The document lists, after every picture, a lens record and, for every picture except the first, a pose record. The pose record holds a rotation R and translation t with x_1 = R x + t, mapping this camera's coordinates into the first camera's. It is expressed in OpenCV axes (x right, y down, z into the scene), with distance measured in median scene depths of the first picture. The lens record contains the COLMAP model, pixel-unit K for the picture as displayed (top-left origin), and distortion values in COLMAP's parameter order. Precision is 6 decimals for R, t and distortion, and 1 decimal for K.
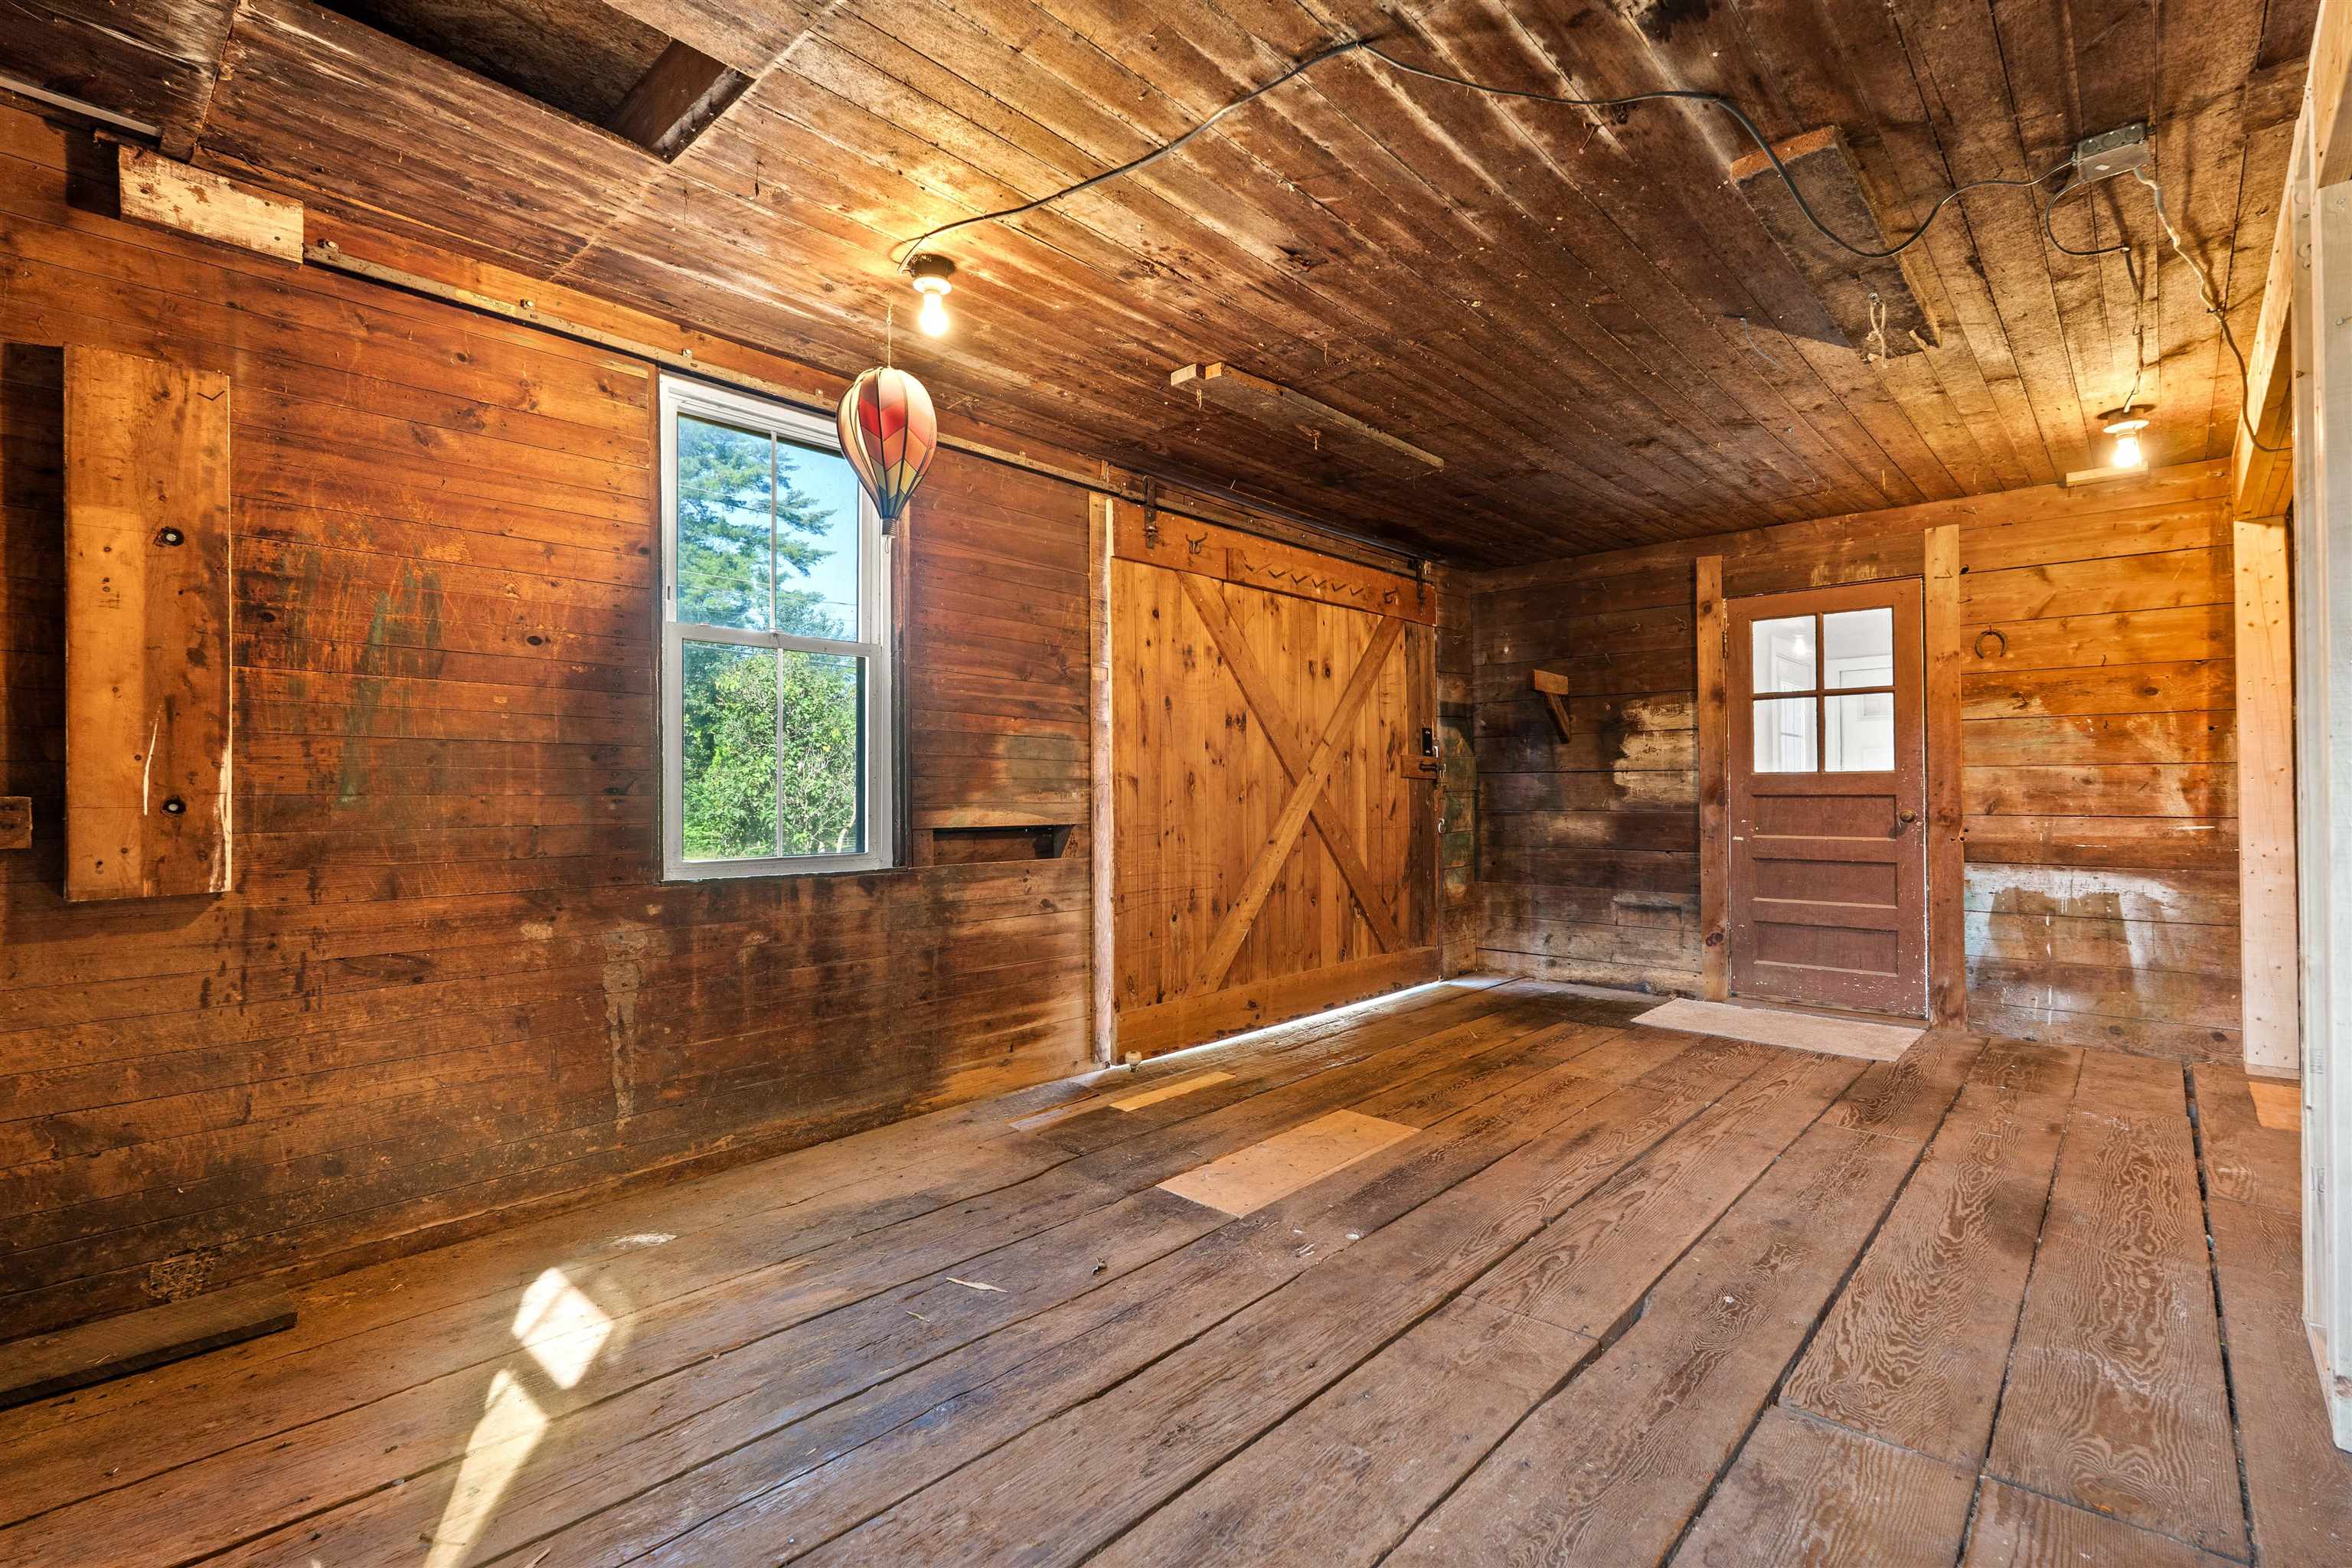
lens RADIAL K [[1052.9, 0, 1183.6], [0, 1052.9, 801.9], [0, 0, 1]] dist [-0.002945, -0.000425]
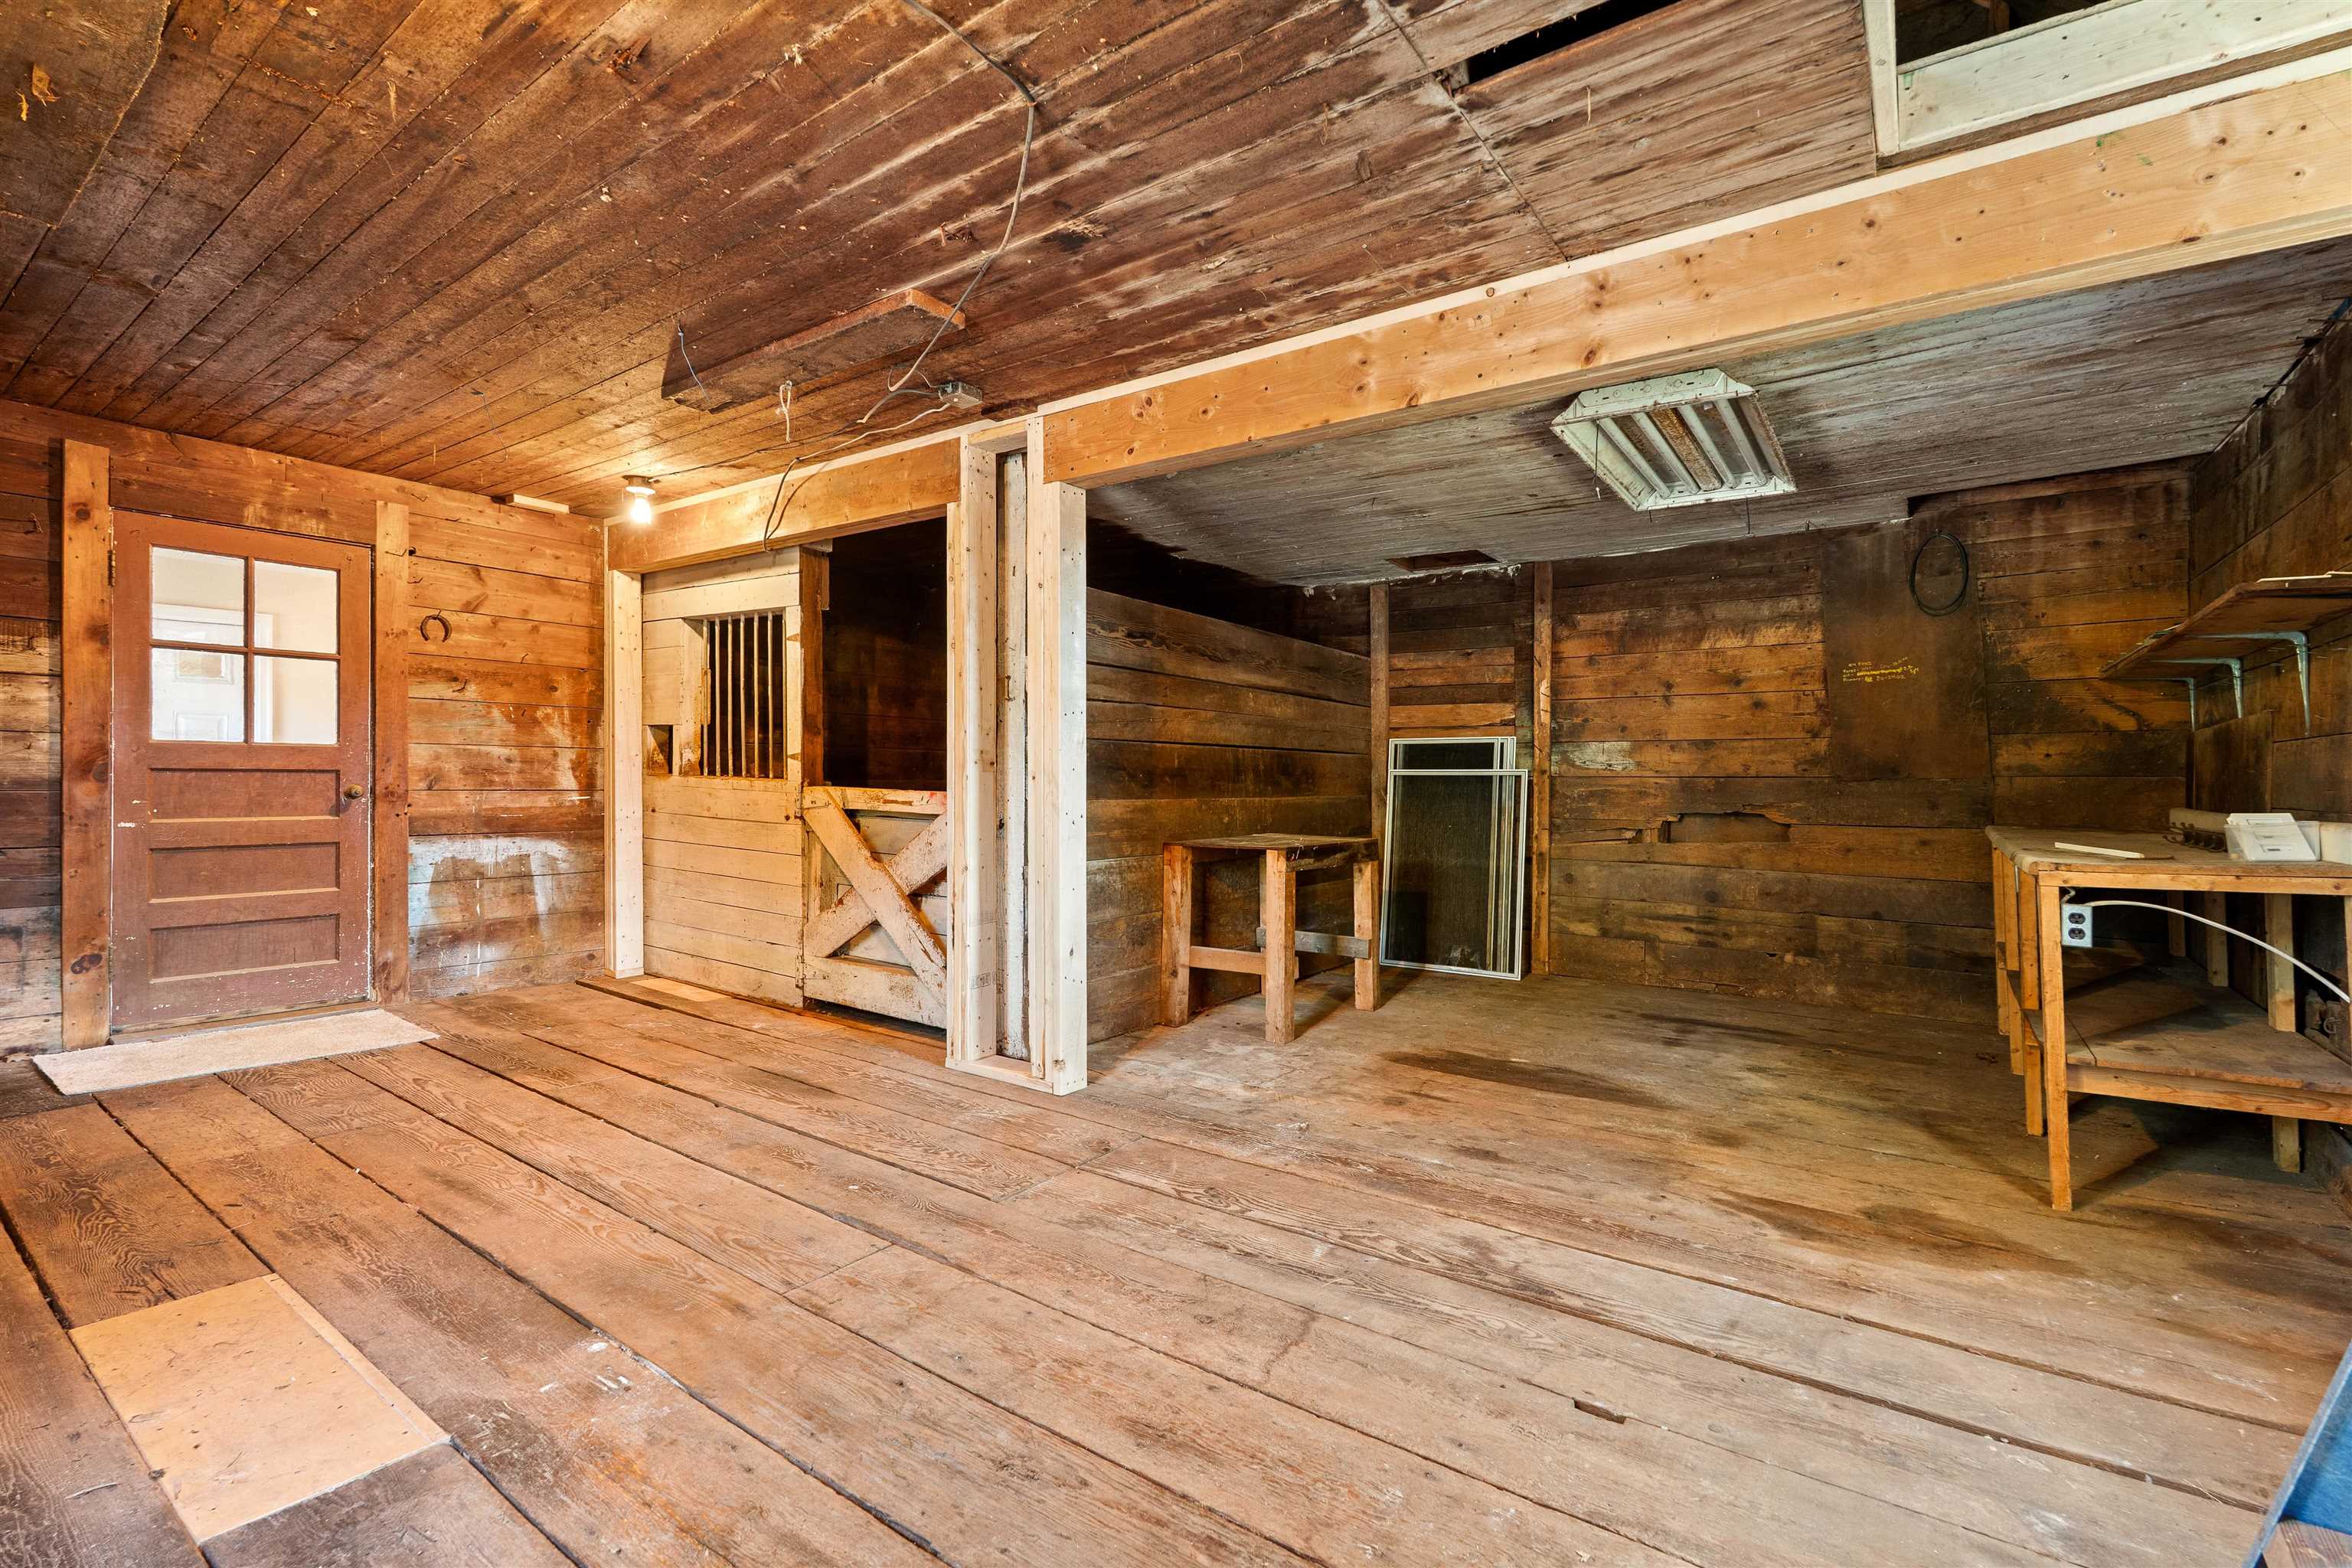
lens RADIAL K [[1052.9, 0, 1181.5], [0, 1052.9, 769.2], [0, 0, 1]] dist [-0.002945, -0.000425]
pose [[-0.109030, 0.007965, 0.994006, -0.384899], [-0.003987, 0.999956, -0.008450, -0.002790], [-0.994030, -0.004884, -0.108994, 0.389874]]
